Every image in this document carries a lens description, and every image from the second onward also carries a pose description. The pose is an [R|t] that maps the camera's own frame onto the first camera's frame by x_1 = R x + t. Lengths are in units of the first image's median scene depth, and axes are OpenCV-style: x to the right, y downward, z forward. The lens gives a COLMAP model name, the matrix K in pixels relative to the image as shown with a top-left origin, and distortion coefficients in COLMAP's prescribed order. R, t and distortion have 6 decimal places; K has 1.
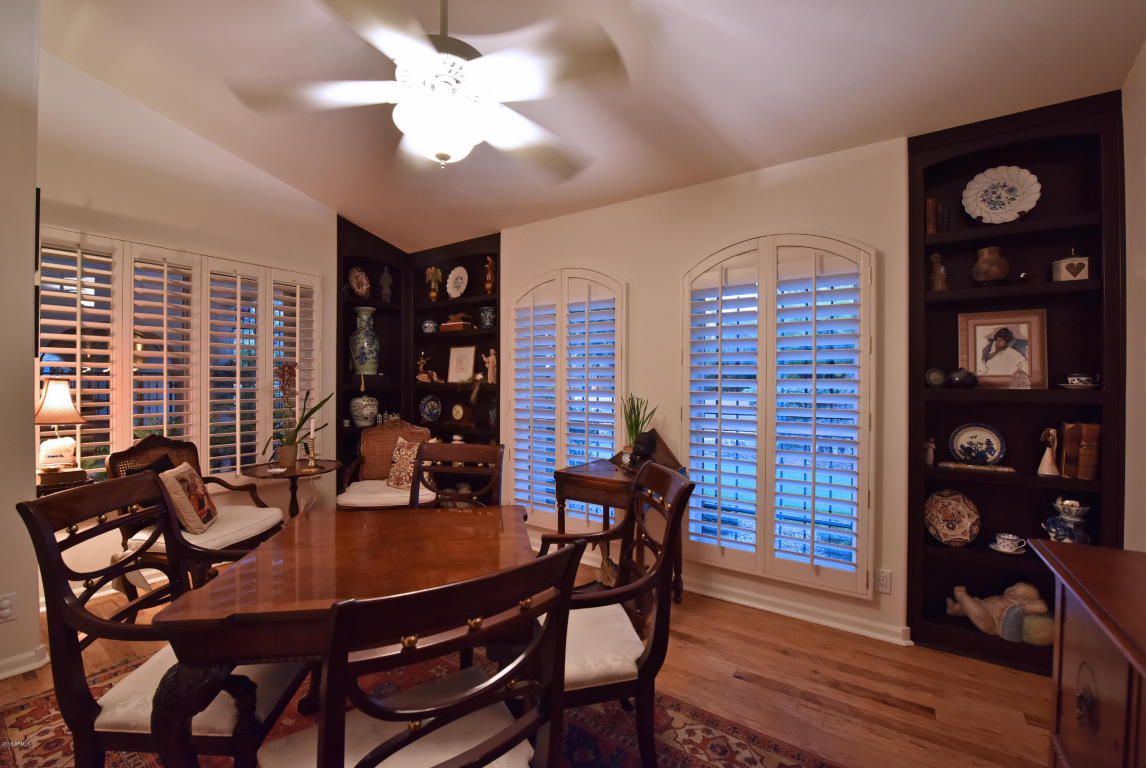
lens RADIAL K [[484.1, 0, 573.0], [0, 484.1, 384.0], [0, 0, 1]] dist [-0.000662, -0.000043]
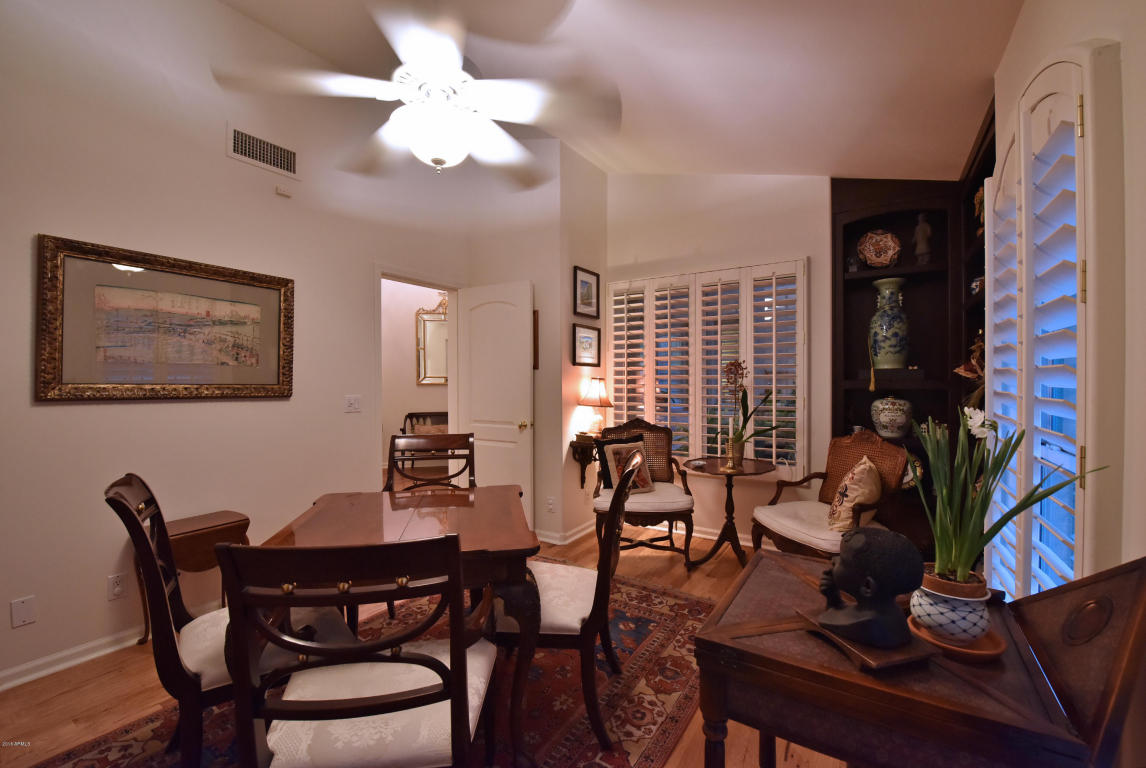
lens RADIAL K [[484.1, 0, 573.0], [0, 484.1, 384.0], [0, 0, 1]] dist [-0.000662, -0.000043]
pose [[0.024710, 0.003339, -0.999689, 0.319334], [-0.001979, 0.999993, 0.003291, 0.002718], [0.999693, 0.001897, 0.024716, 0.503013]]
